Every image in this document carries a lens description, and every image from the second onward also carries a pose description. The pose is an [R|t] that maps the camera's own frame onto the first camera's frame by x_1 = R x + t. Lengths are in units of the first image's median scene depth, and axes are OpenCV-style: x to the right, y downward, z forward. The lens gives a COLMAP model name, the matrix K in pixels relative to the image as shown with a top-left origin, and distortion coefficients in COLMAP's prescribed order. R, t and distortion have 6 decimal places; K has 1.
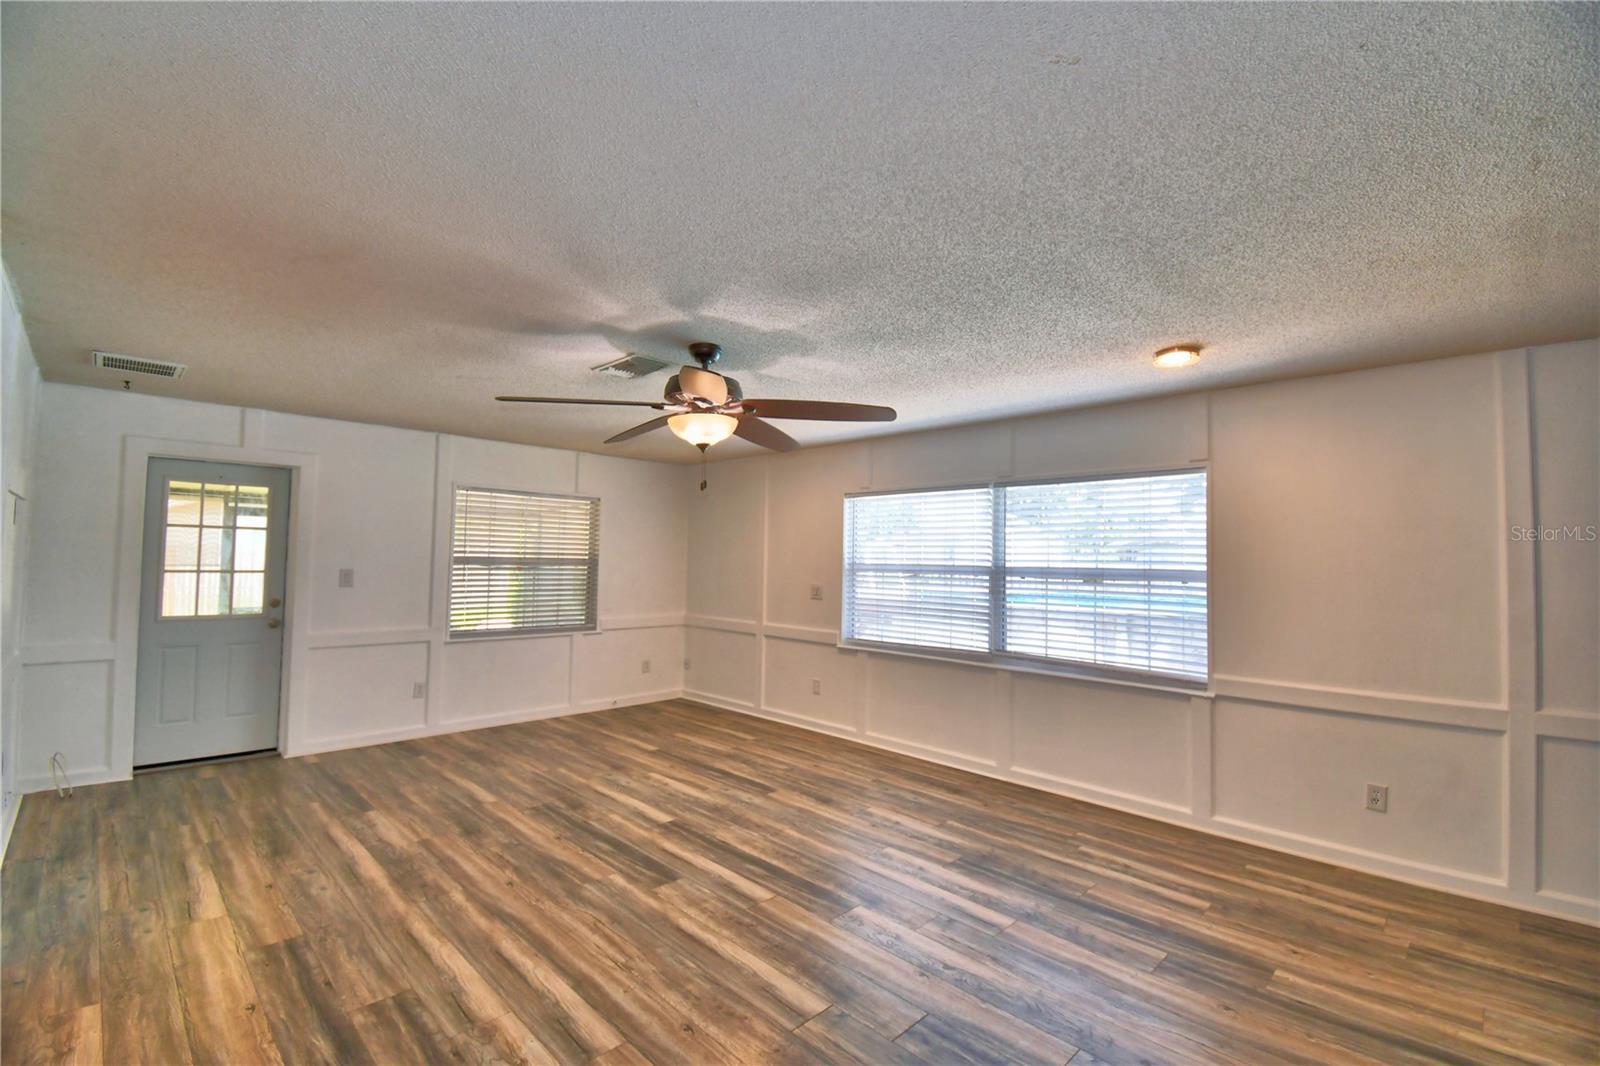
lens RADIAL K [[709.2, 0, 792.4], [0, 709.2, 532.8], [0, 0, 1]] dist [0.004750, -0.008699]
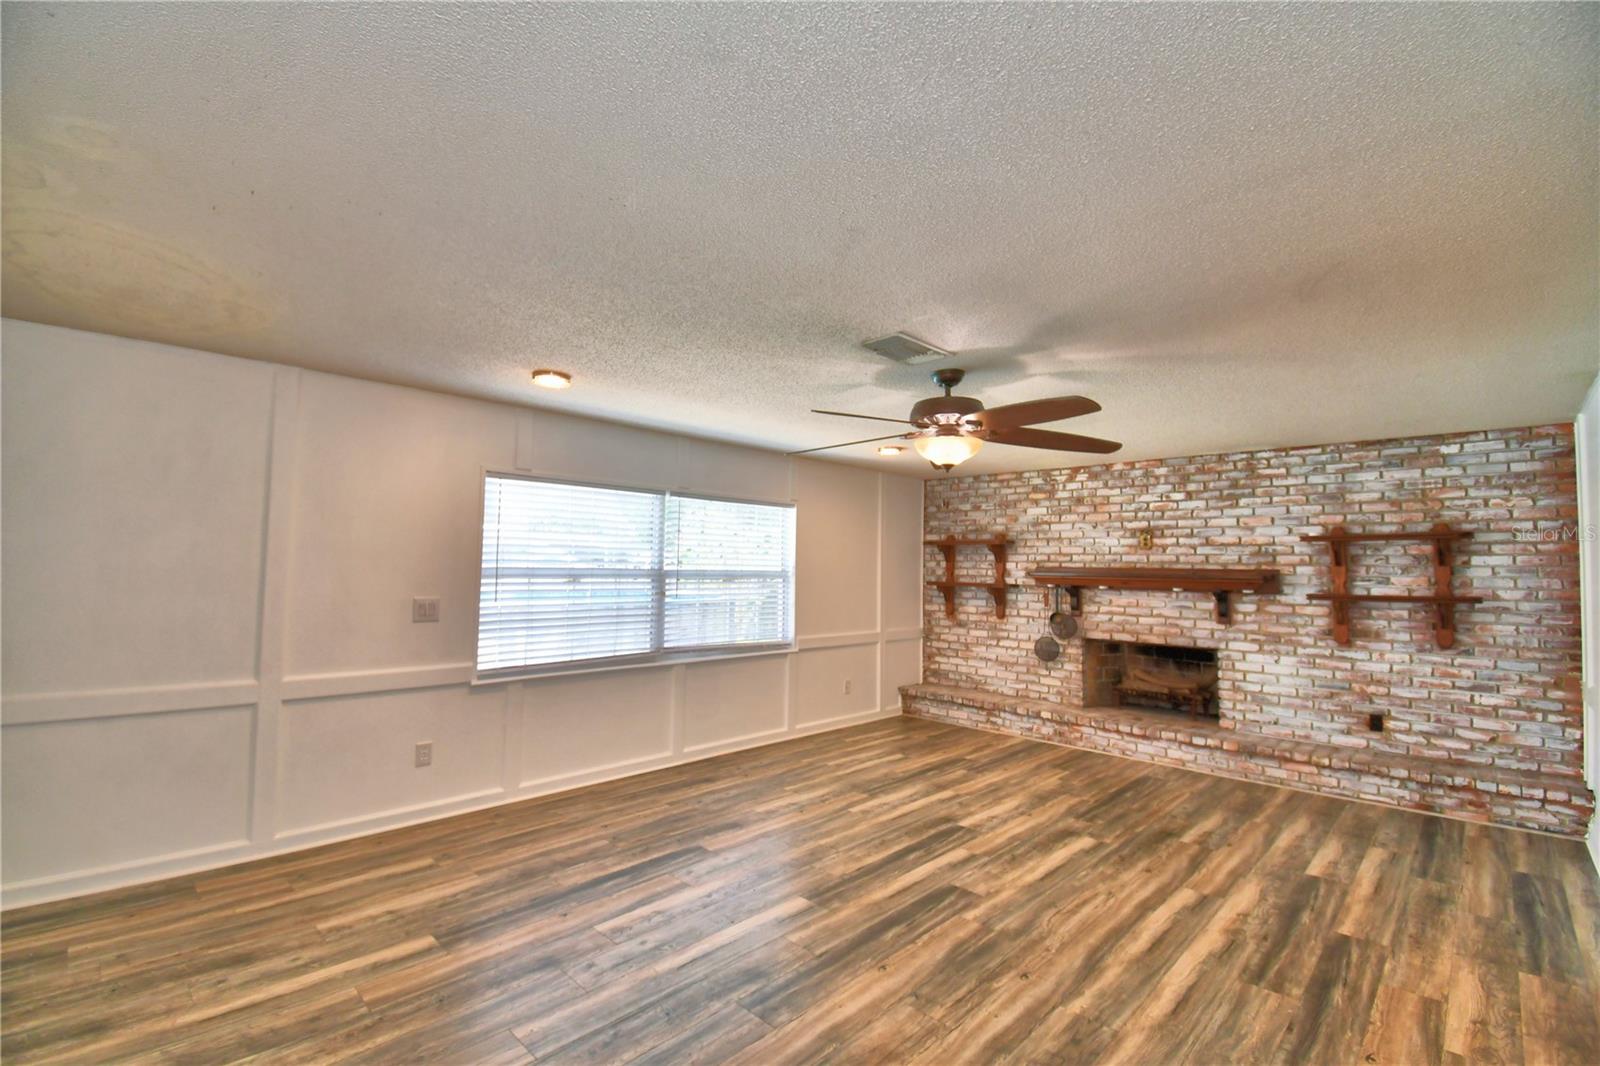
lens RADIAL K [[709.2, 0, 792.7], [0, 709.2, 531.9], [0, 0, 1]] dist [0.004750, -0.008699]
pose [[-0.017292, 0.028040, 0.999457, -1.071613], [-0.057819, 0.997906, -0.028997, 0.015748], [-0.998177, -0.058289, -0.015634, 1.139907]]
